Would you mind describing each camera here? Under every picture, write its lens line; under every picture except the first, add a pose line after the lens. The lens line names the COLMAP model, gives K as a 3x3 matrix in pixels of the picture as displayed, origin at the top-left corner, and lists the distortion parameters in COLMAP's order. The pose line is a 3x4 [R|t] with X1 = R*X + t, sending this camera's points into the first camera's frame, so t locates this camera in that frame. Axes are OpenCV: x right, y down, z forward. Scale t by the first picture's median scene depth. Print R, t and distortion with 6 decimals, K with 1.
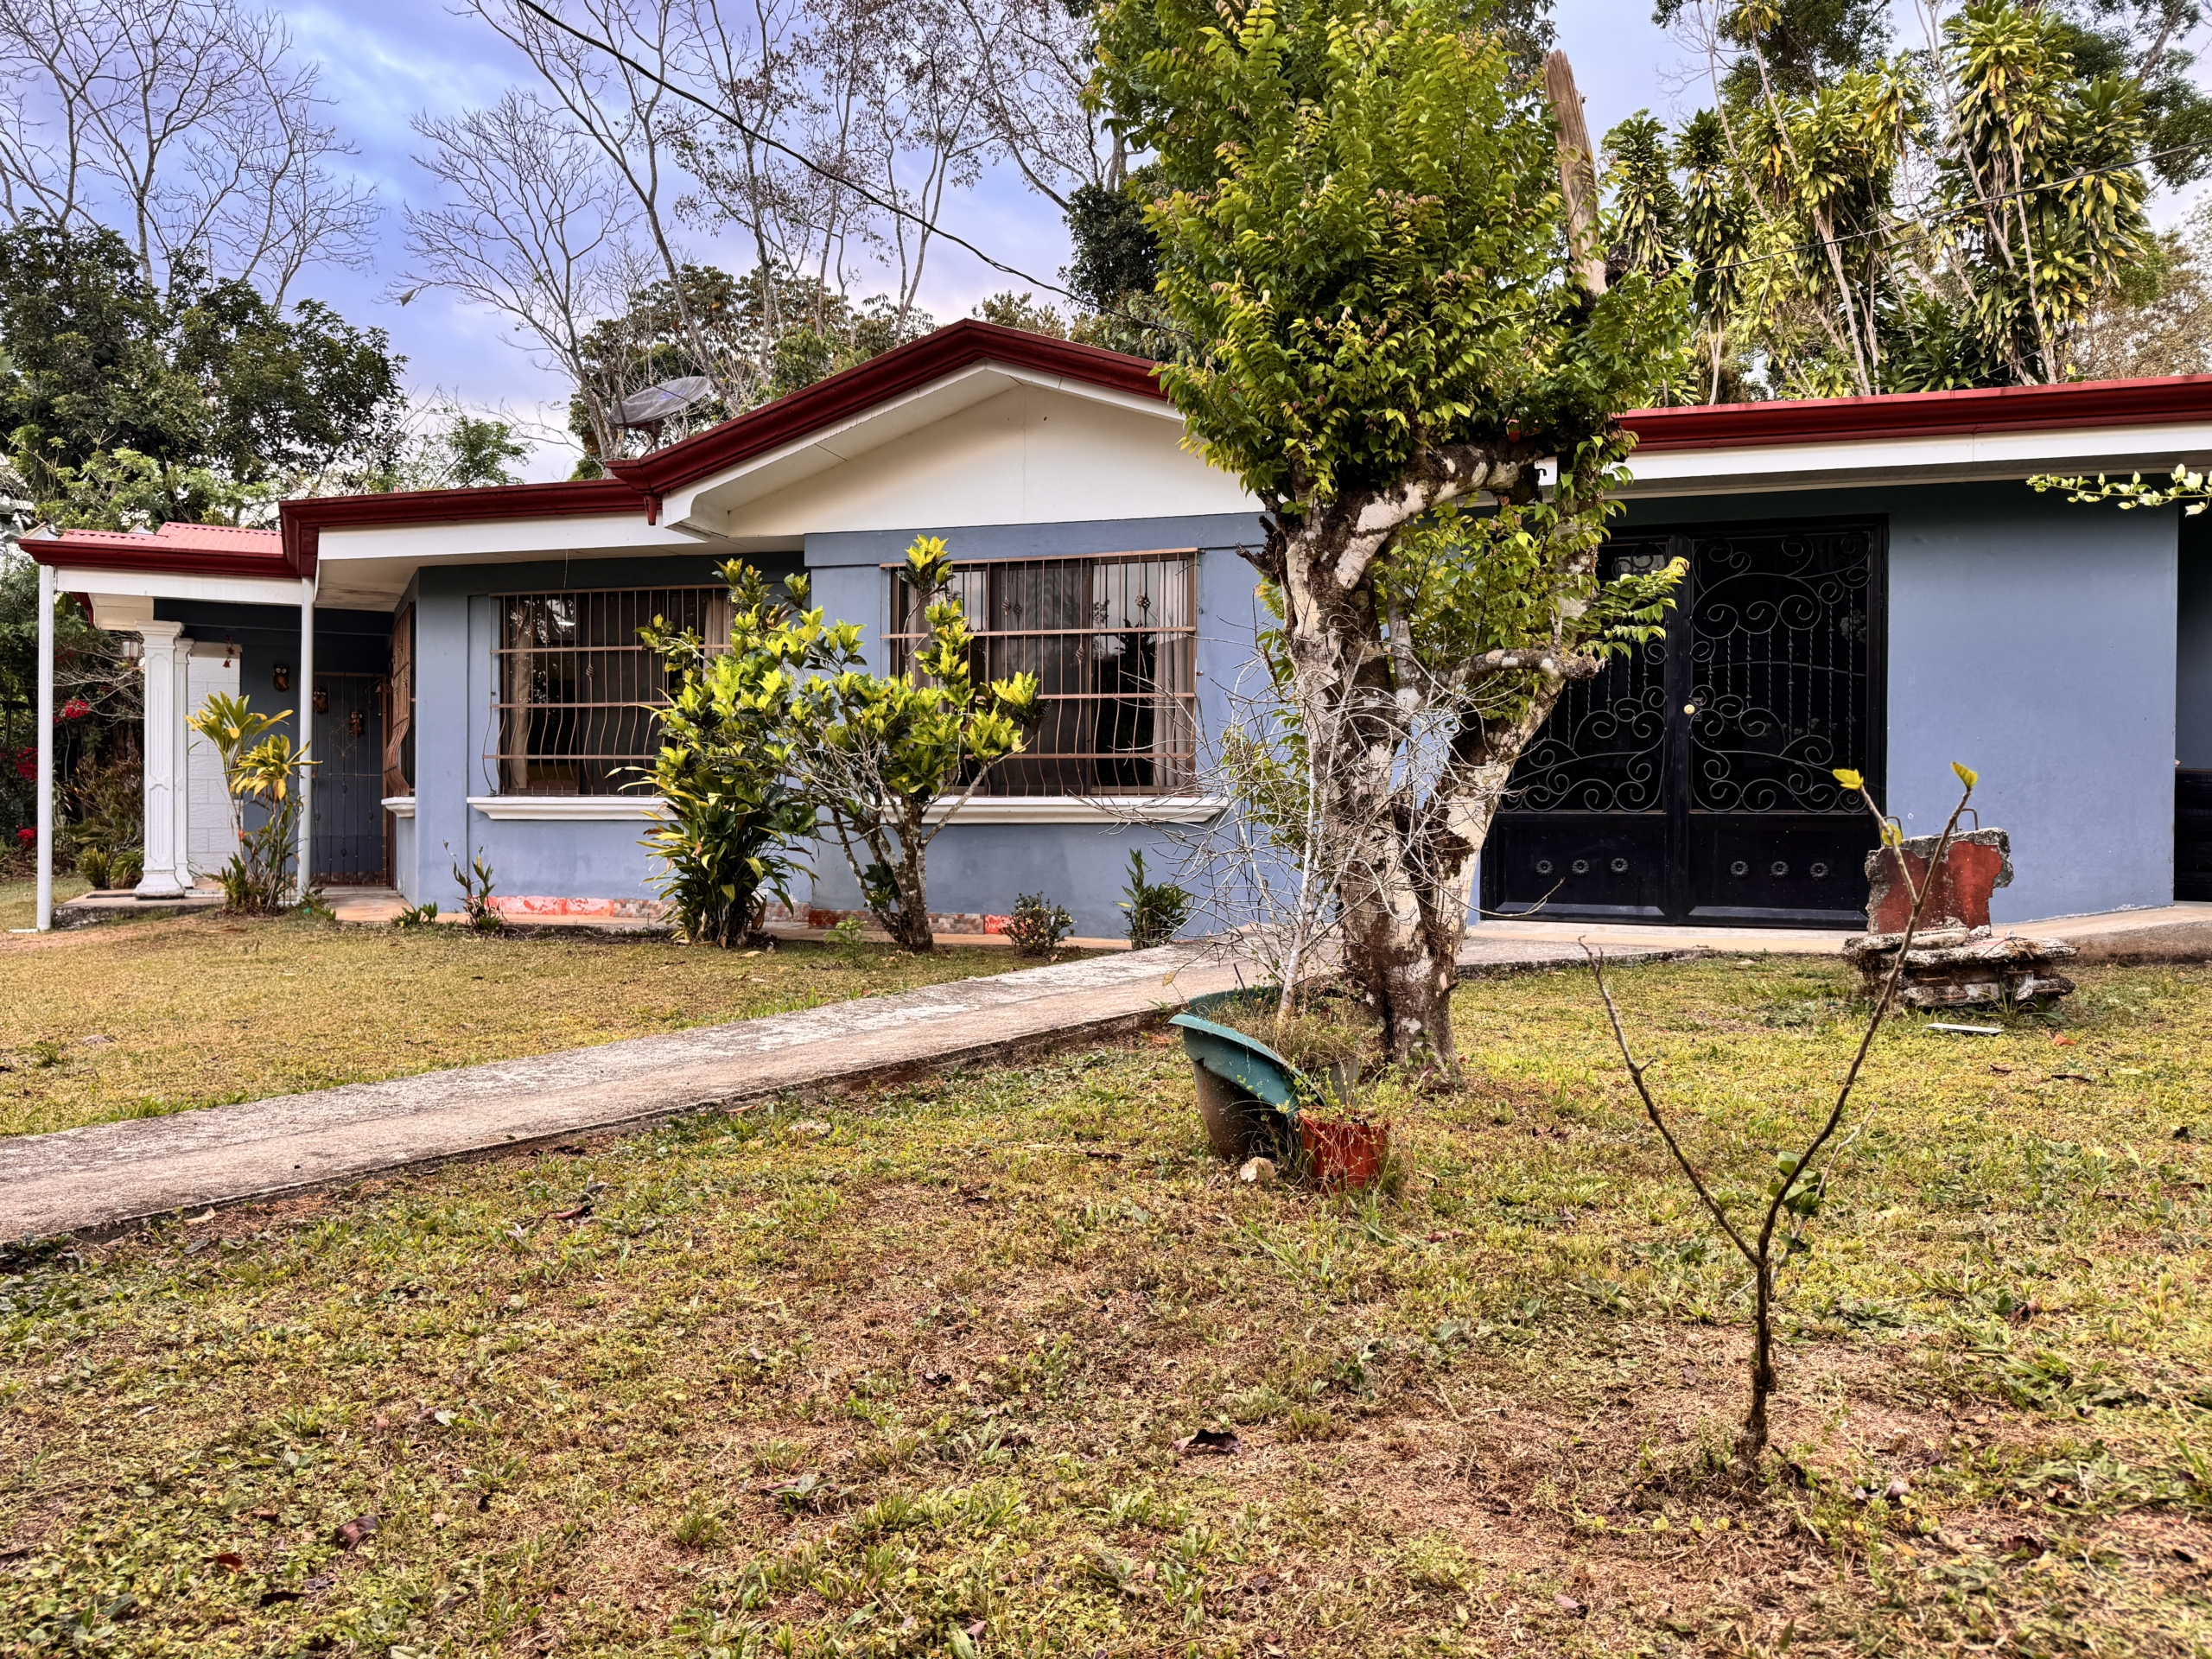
lens RADIAL K [[1537.1, 0, 1106.0], [0, 1537.1, 829.5], [0, 0, 1]] dist [0.001015, -0.004947]
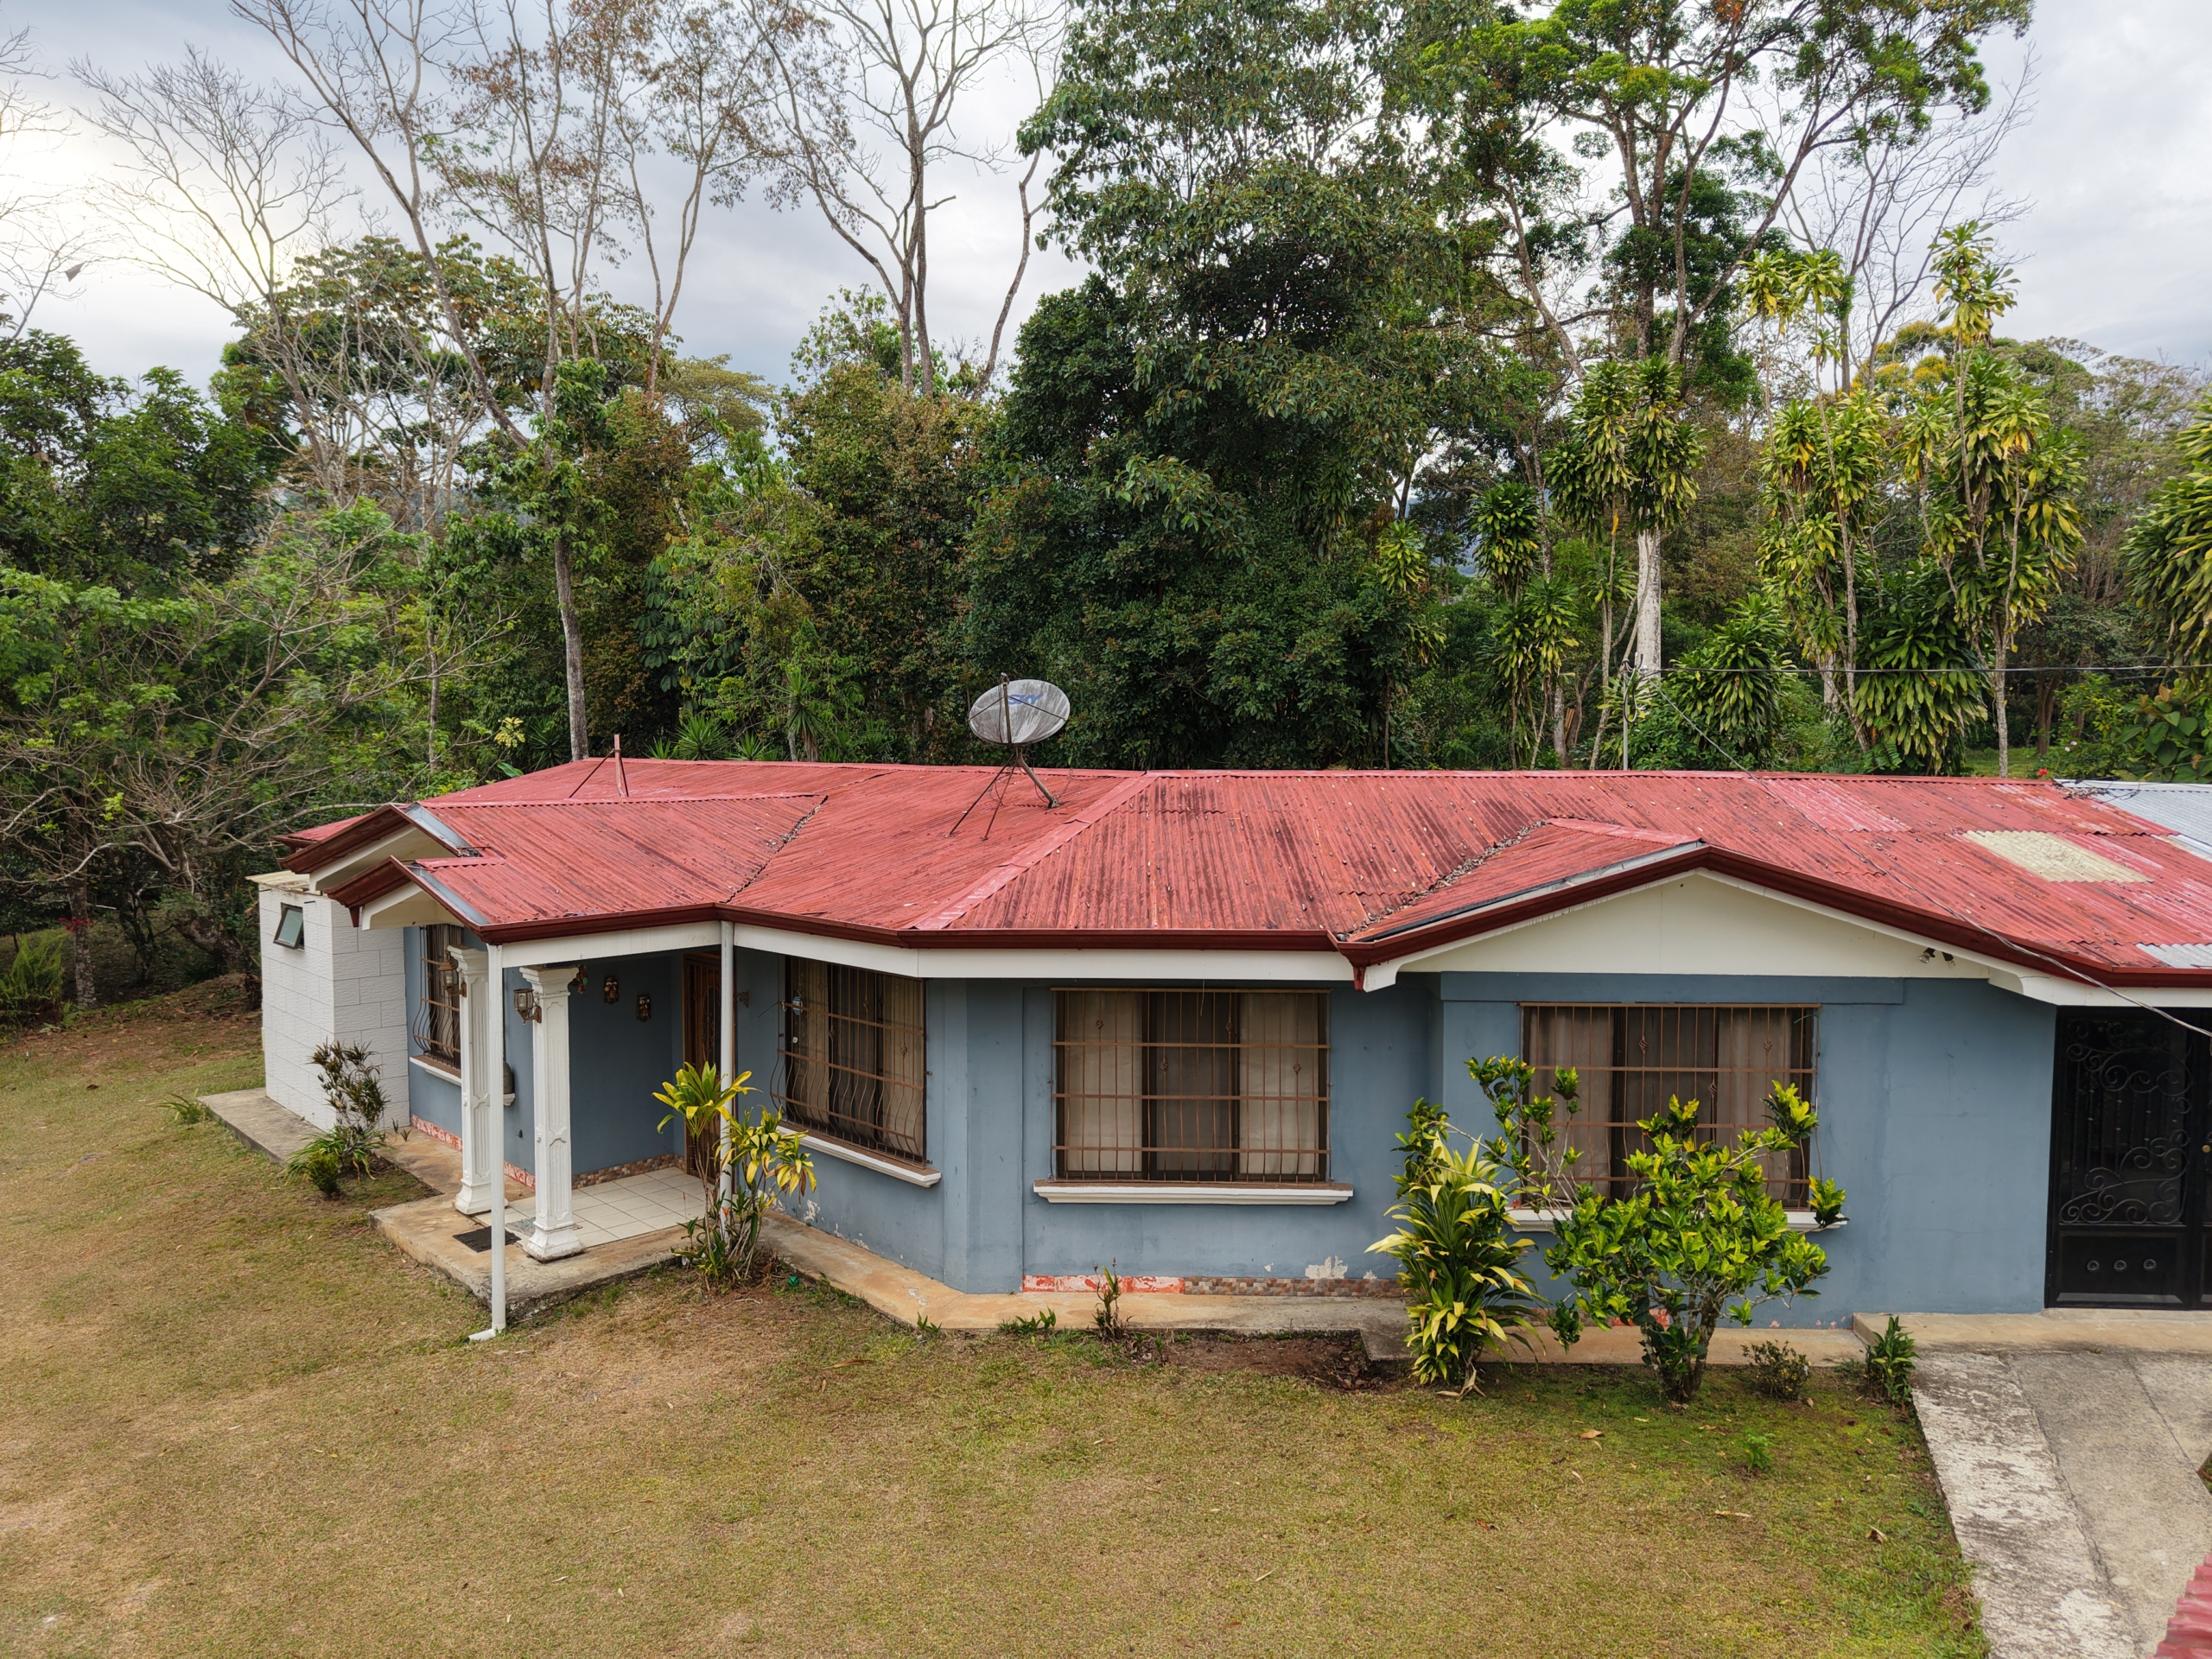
lens RADIAL K [[1469.7, 0, 1106.0], [0, 1469.7, 829.5], [0, 0, 1]] dist [0.018444, -0.000726]
pose [[0.957117, -0.019864, 0.289021, -0.306453], [0.005724, 0.998748, 0.049688, -0.145613], [-0.289647, -0.045902, 0.956032, 0.025091]]
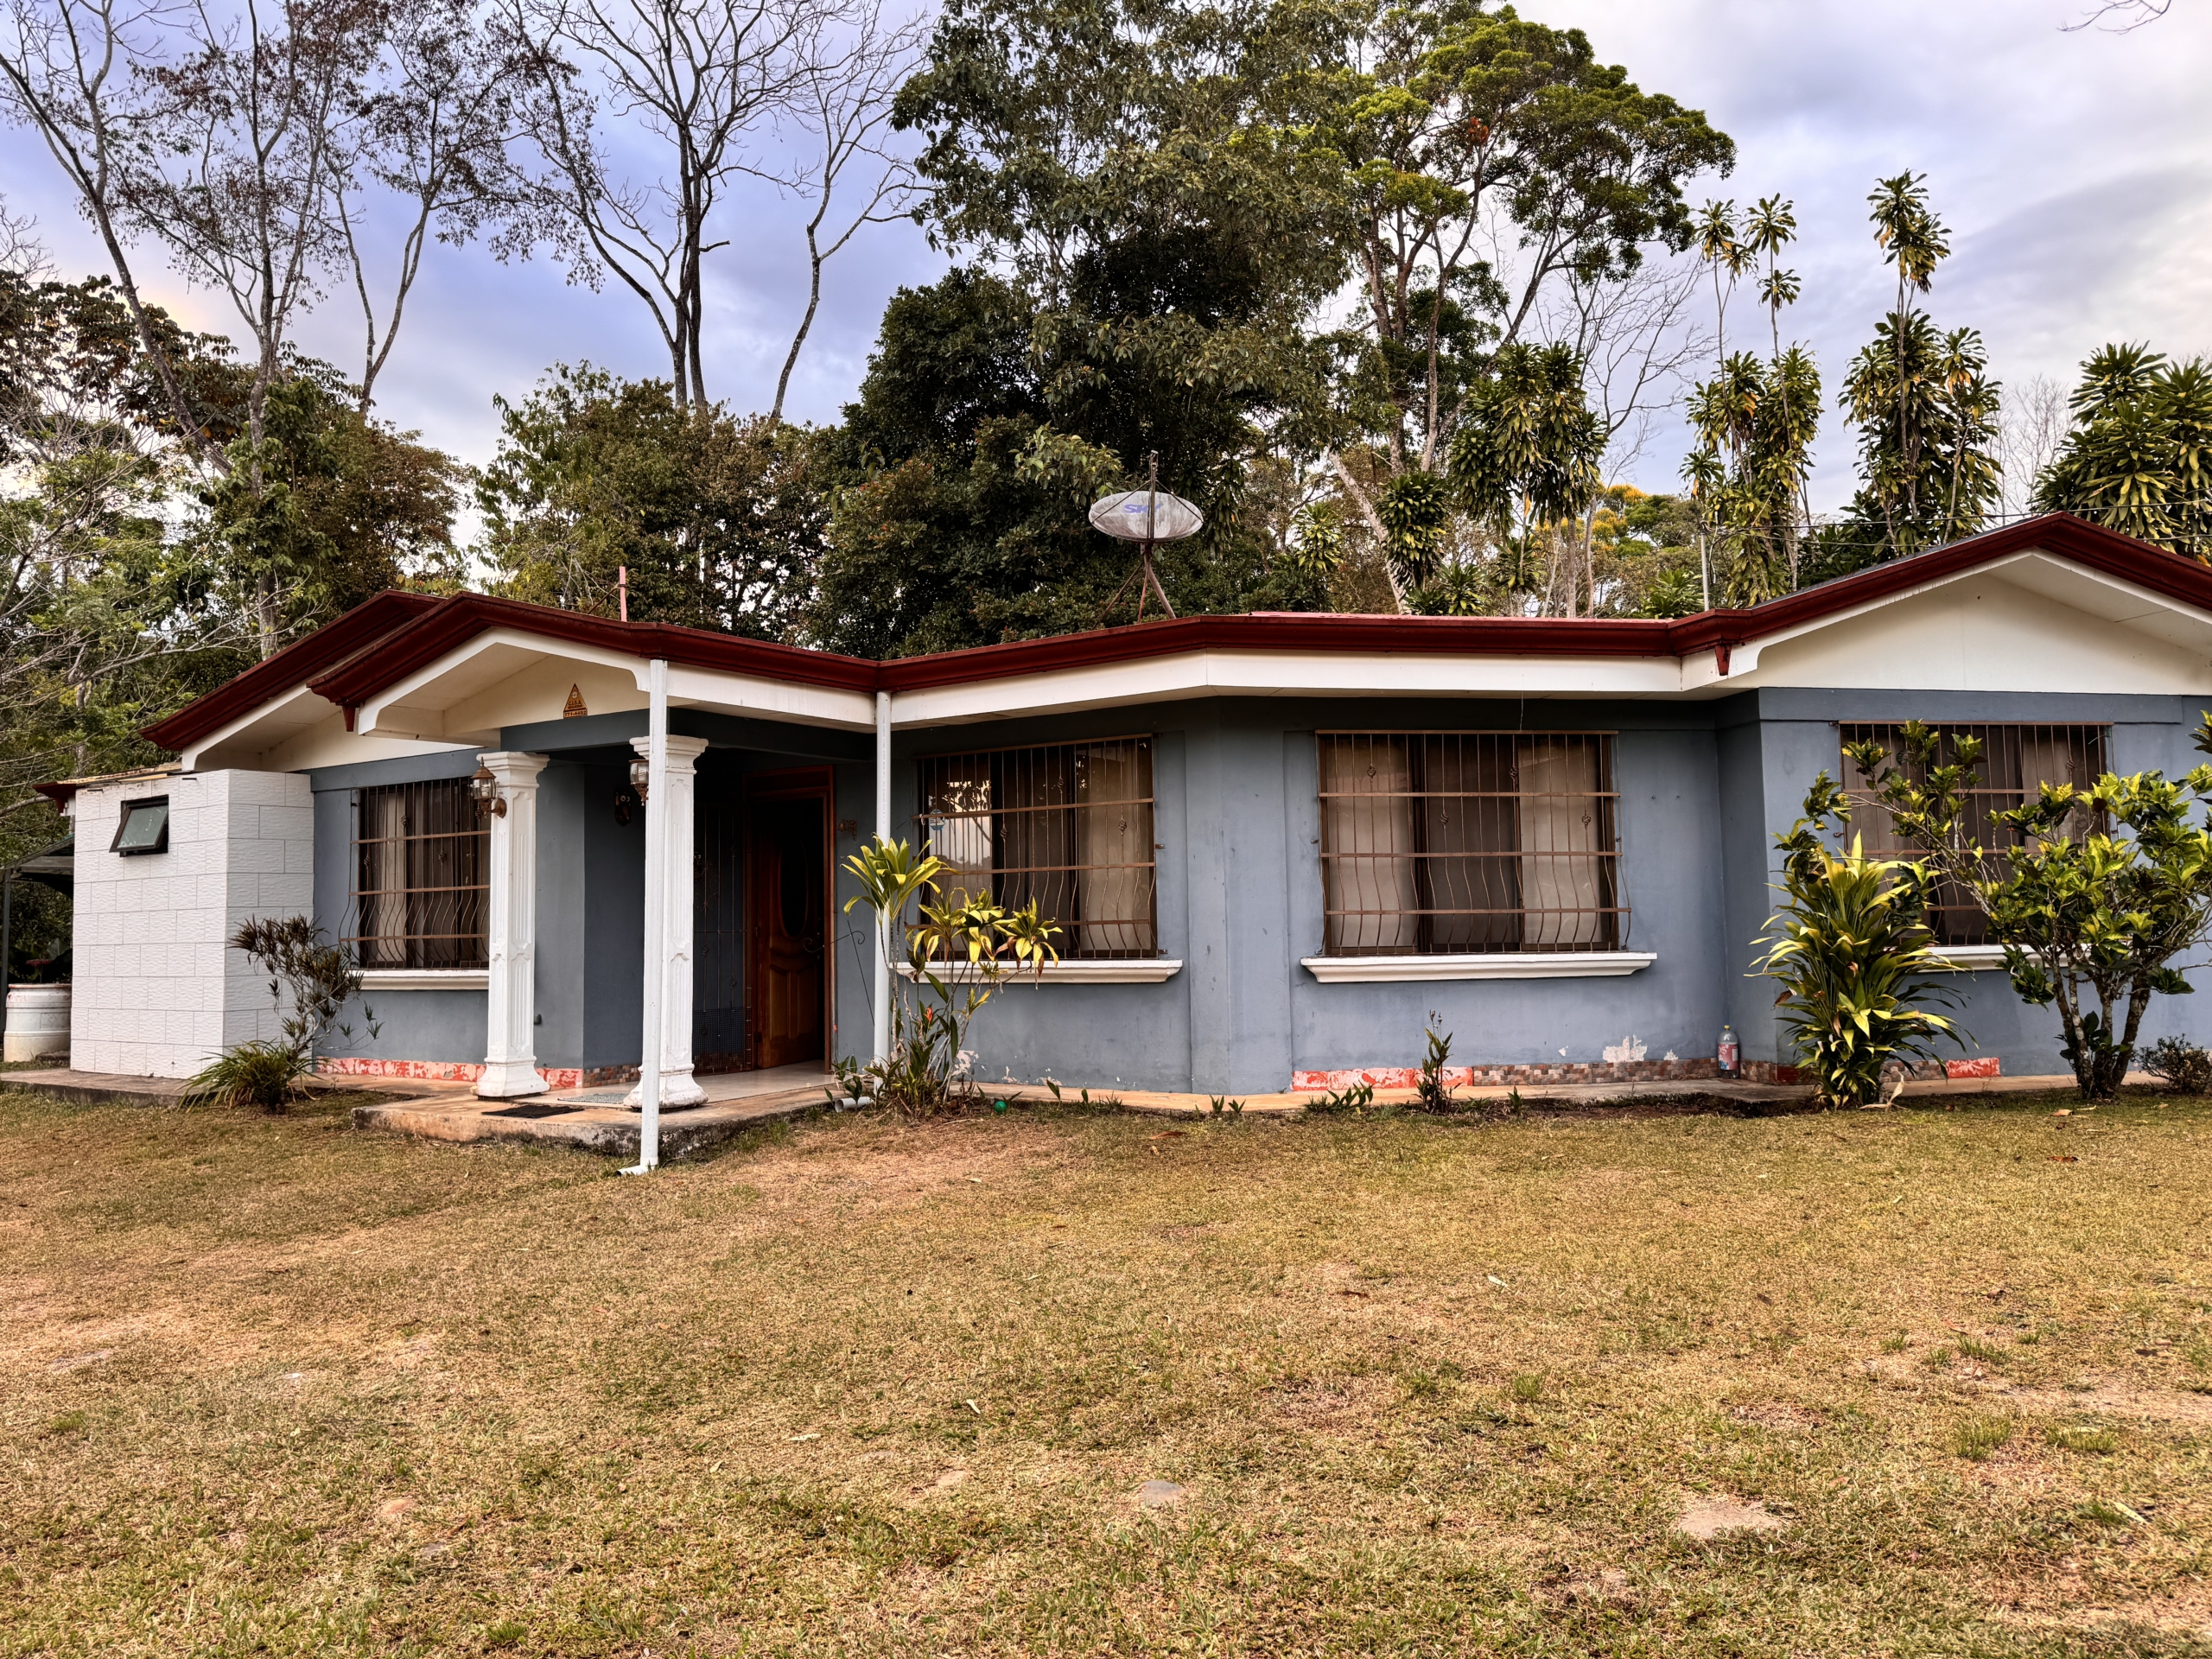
lens RADIAL K [[1551.9, 0, 1094.0], [0, 1551.9, 822.7], [0, 0, 1]] dist [0.045698, -0.049377]
pose [[0.873998, 0.011922, 0.485783, -0.447961], [0.027872, 0.996823, -0.074609, -0.017135], [-0.485129, 0.078747, 0.870890, 0.134503]]
